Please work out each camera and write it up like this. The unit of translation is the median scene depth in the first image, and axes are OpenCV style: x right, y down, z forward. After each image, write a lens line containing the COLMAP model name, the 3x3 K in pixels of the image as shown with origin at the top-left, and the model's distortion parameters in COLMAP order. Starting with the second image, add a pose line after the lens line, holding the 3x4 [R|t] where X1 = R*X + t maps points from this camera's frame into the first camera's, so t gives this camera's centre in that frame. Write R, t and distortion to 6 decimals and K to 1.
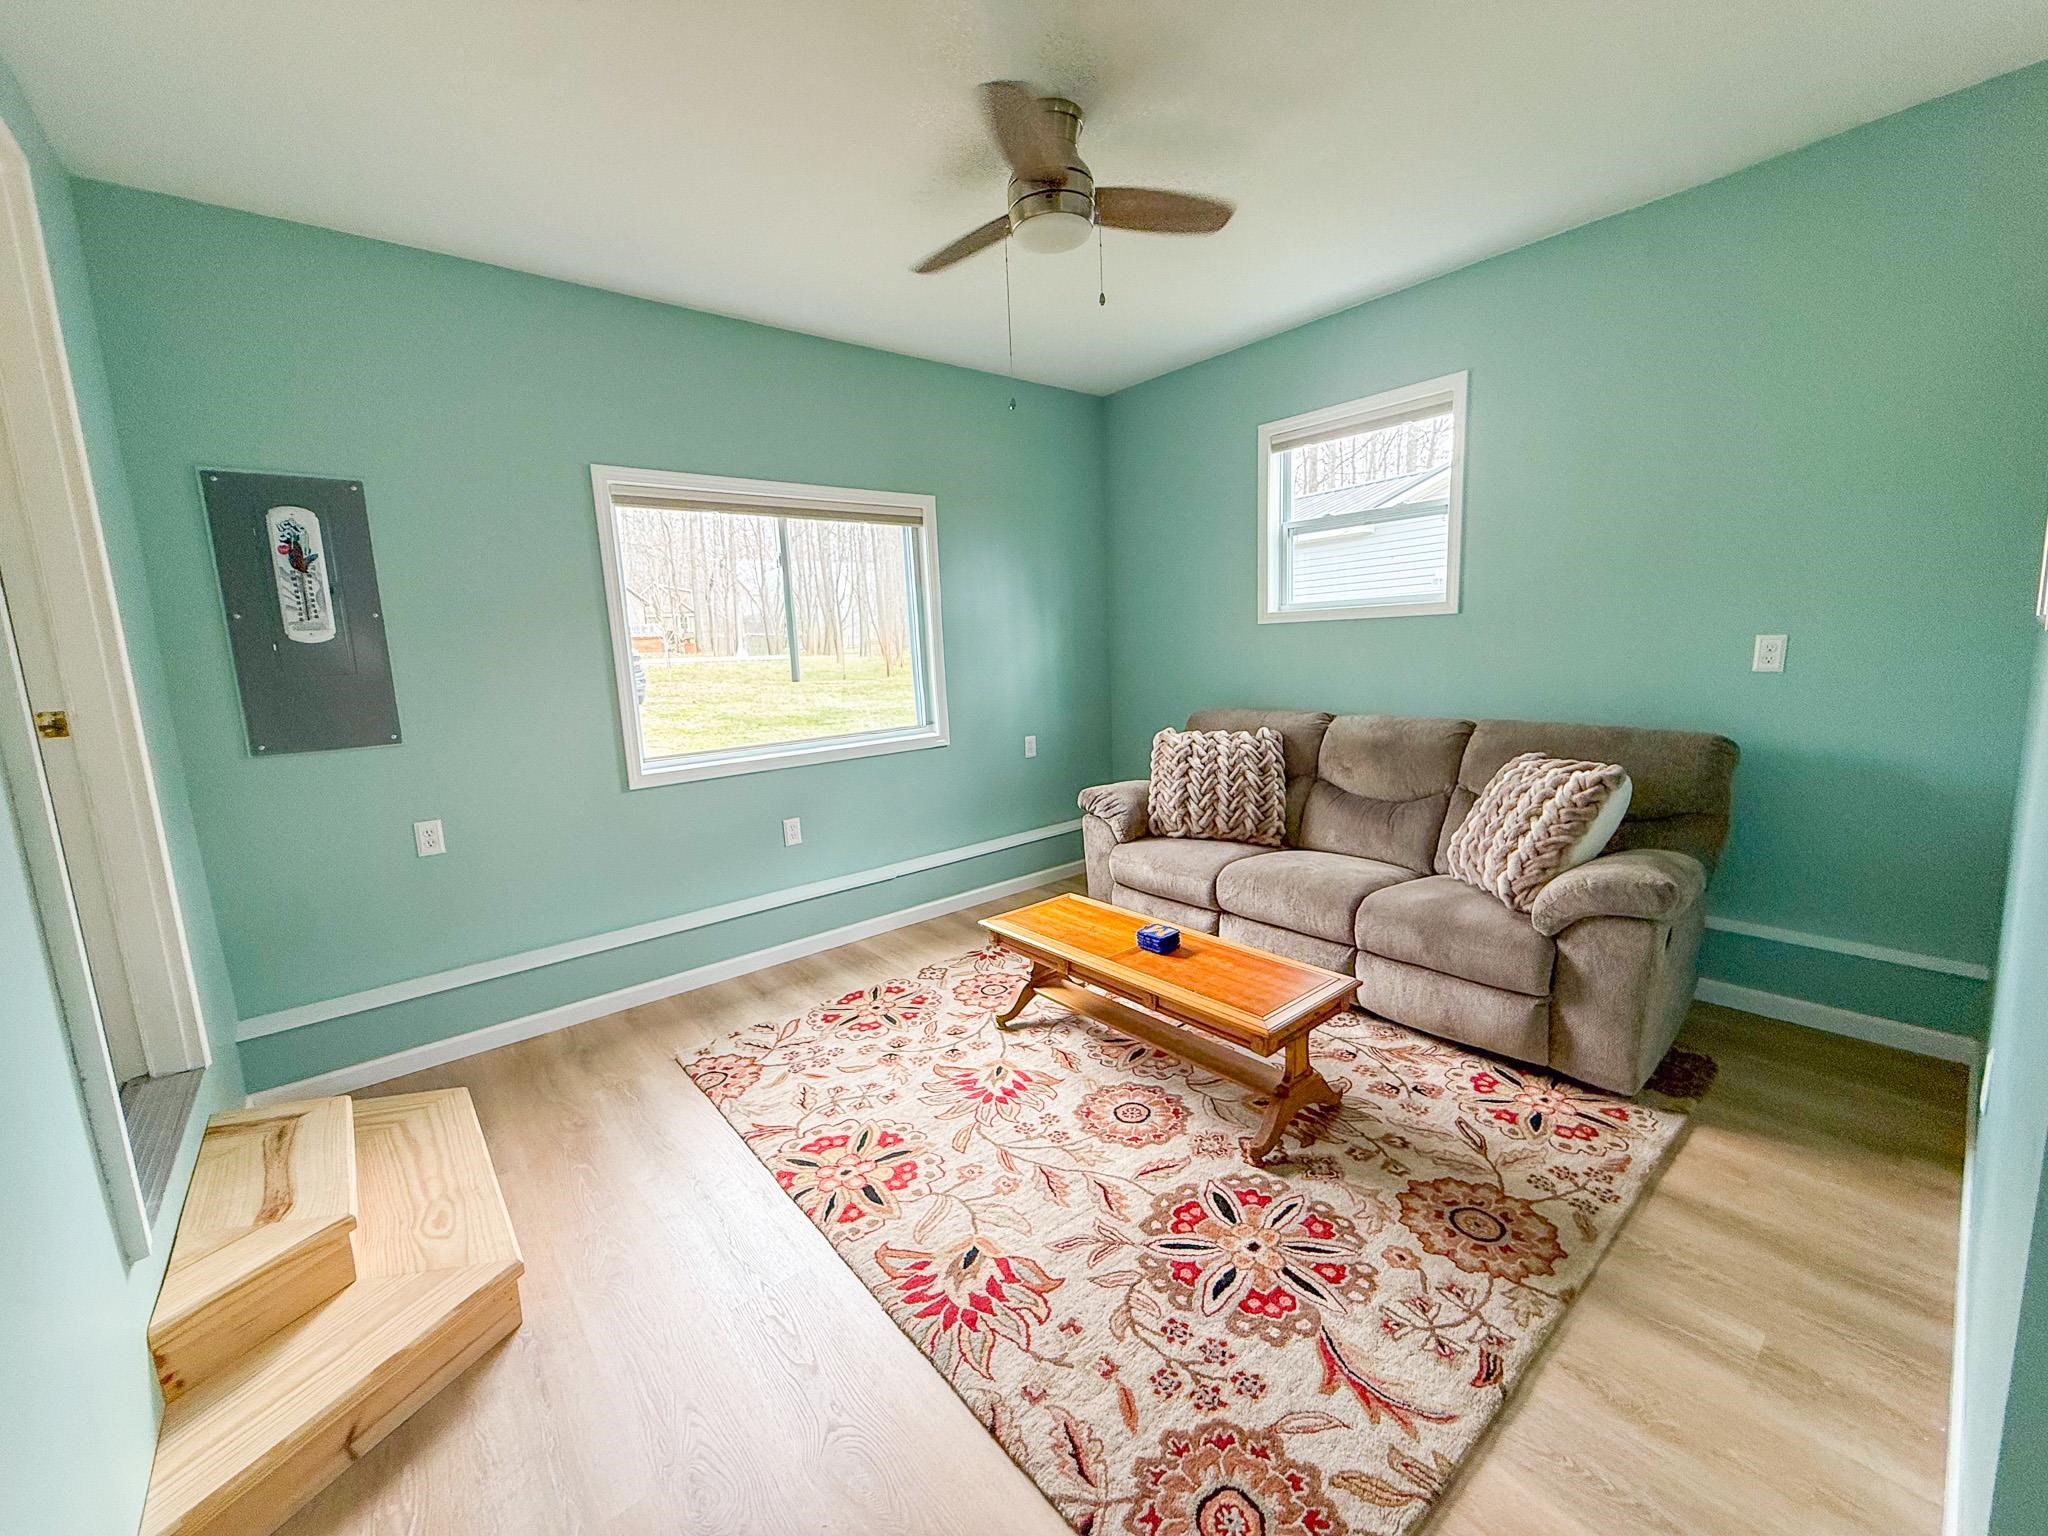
lens RADIAL K [[818.4, 0, 1018.5], [0, 818.4, 765.9], [0, 0, 1]] dist [0.000015, -0.000251]
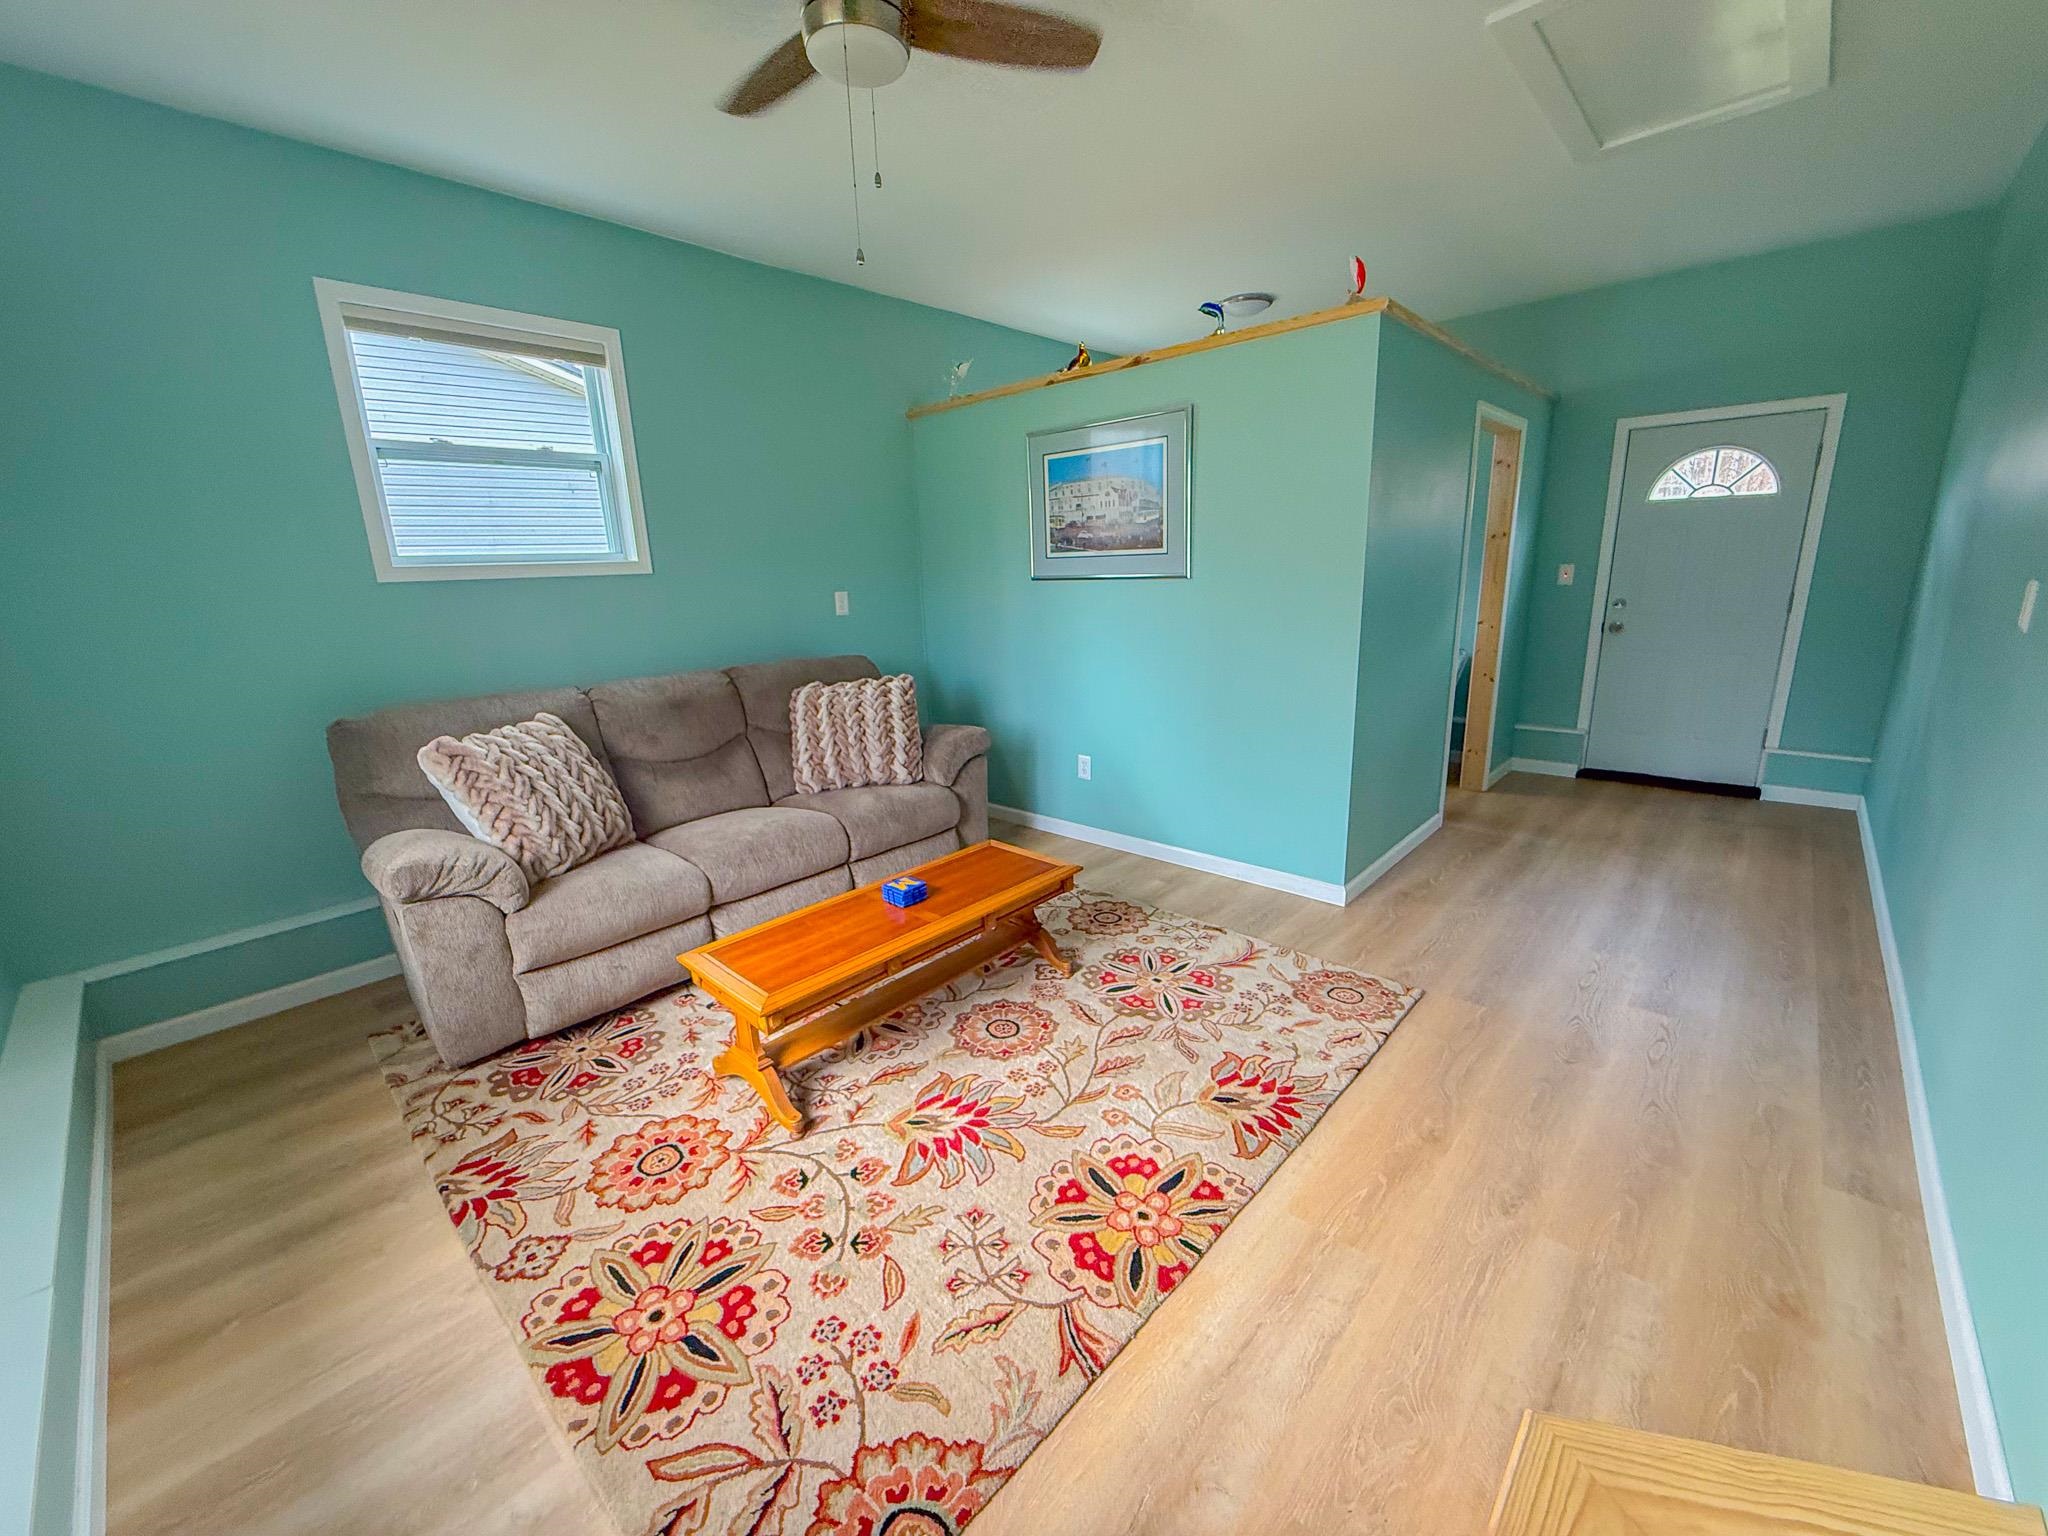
lens RADIAL K [[818.4, 0, 1018.5], [0, 818.4, 765.9], [0, 0, 1]] dist [0.000015, -0.000251]
pose [[-0.124884, -0.187416, 0.974310, -0.783673], [0.192853, 0.958683, 0.209129, -0.110765], [-0.973248, 0.214015, -0.083580, 0.945393]]
